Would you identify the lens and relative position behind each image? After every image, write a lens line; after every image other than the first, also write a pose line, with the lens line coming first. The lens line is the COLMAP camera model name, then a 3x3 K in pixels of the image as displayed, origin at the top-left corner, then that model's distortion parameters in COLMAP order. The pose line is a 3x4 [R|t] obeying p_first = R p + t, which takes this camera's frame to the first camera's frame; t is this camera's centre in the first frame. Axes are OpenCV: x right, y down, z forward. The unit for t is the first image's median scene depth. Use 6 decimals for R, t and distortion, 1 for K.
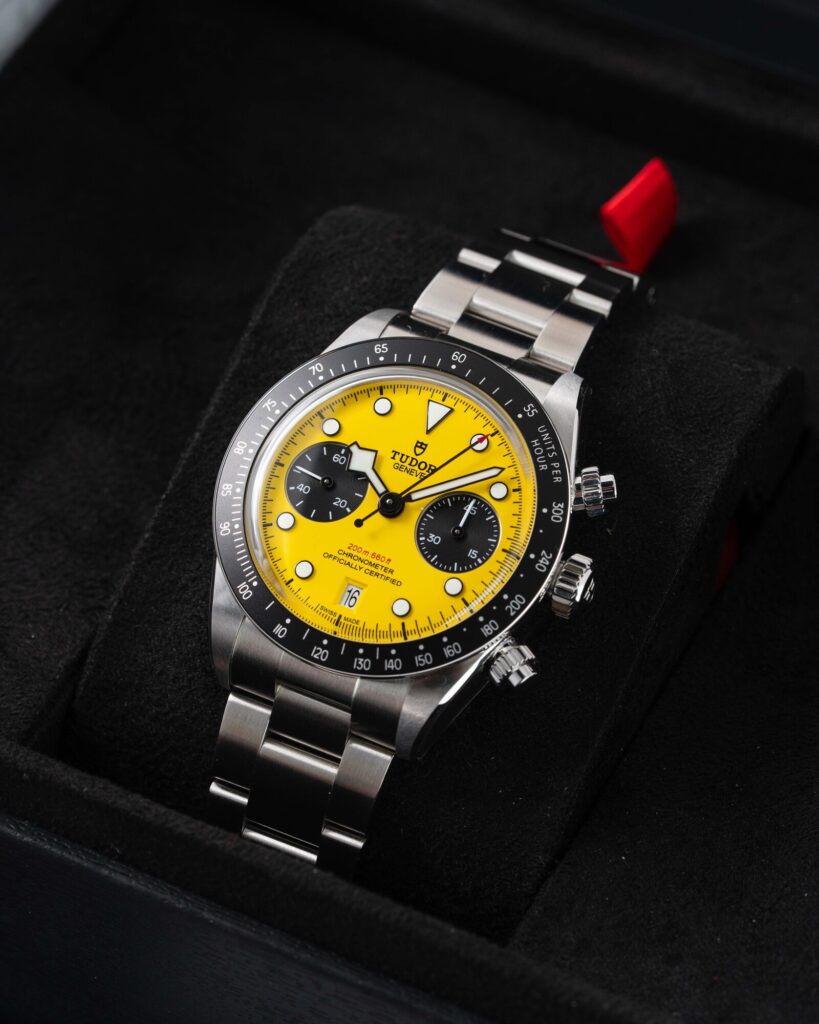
lens RADIAL K [[4467.5, 0, 408.9], [0, 4467.5, 510.6], [0, 0, 1]] dist [-0.297100, 0.000000]
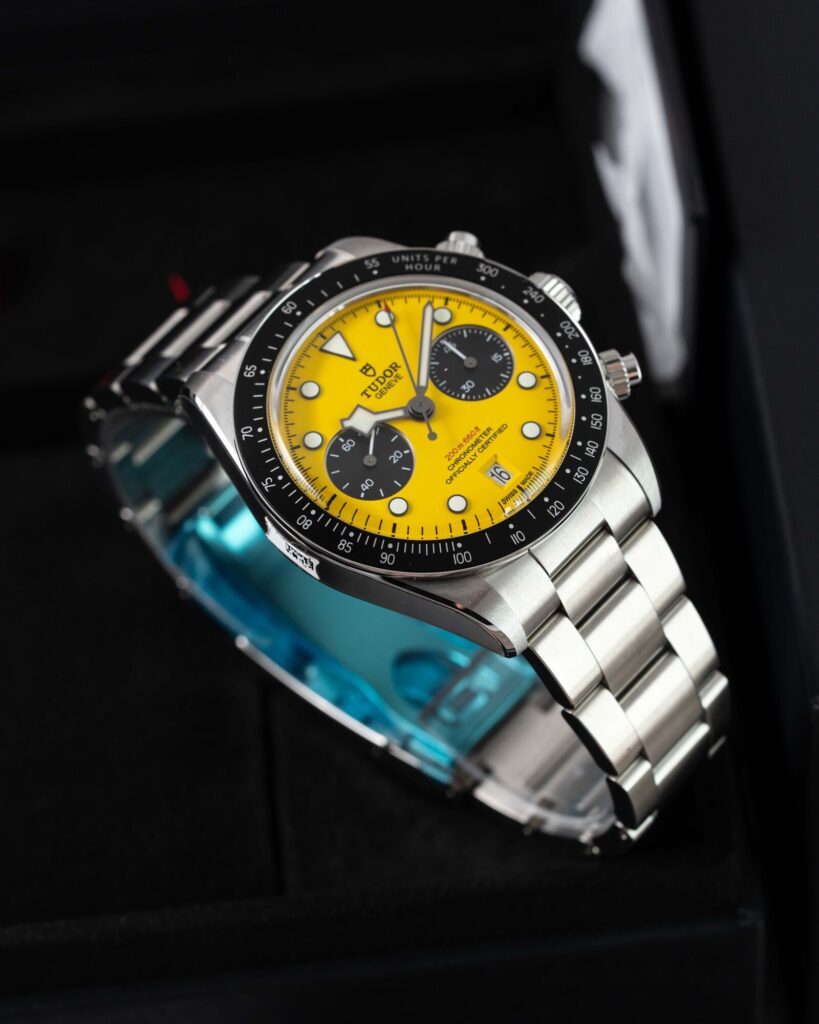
lens RADIAL K [[4467.5, 0, 410.2], [0, 4467.5, 511.7], [0, 0, 1]] dist [-0.297100, 0.000000]
pose [[0.273876, -0.744510, 0.608849, -0.606774], [0.877038, 0.453139, 0.159590, -0.146643], [-0.394709, 0.490276, 0.777068, 0.265045]]
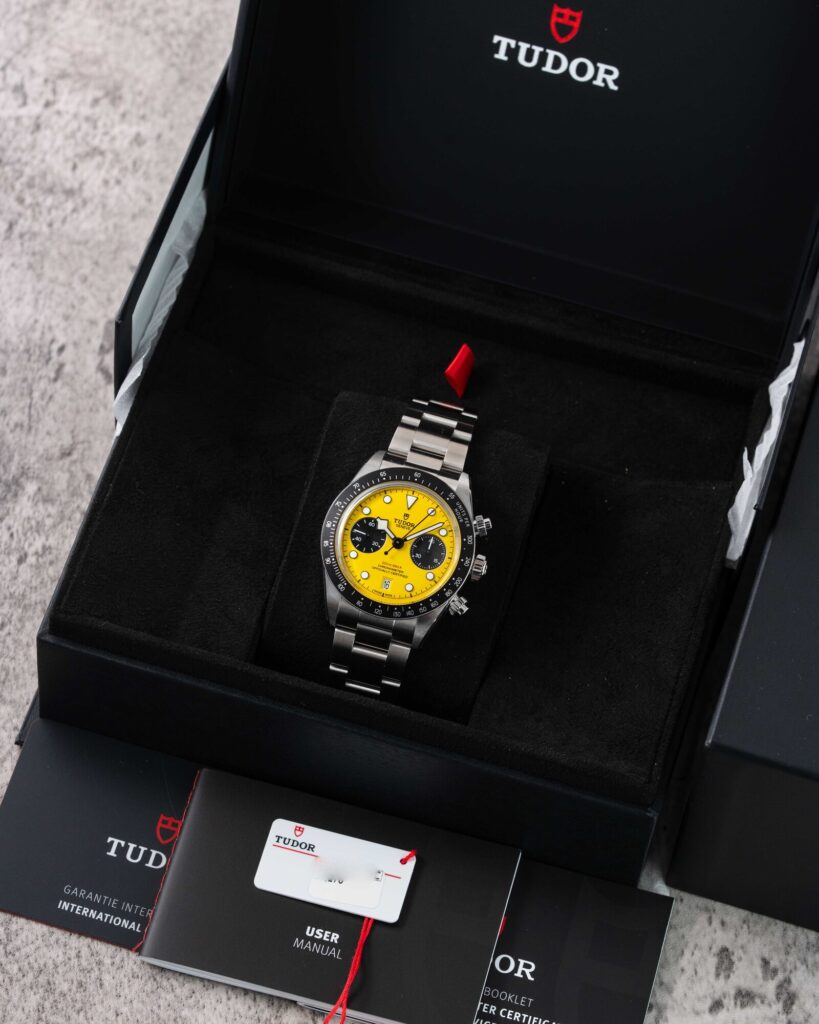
lens RADIAL K [[4467.5, 0, 409.2], [0, 4467.5, 512.4], [0, 0, 1]] dist [-0.297100, 0.000000]
pose [[0.979447, -0.124865, 0.158404, -0.369029], [0.097332, 0.980446, 0.171034, -0.419112], [-0.176663, -0.152101, 0.972448, -1.286631]]
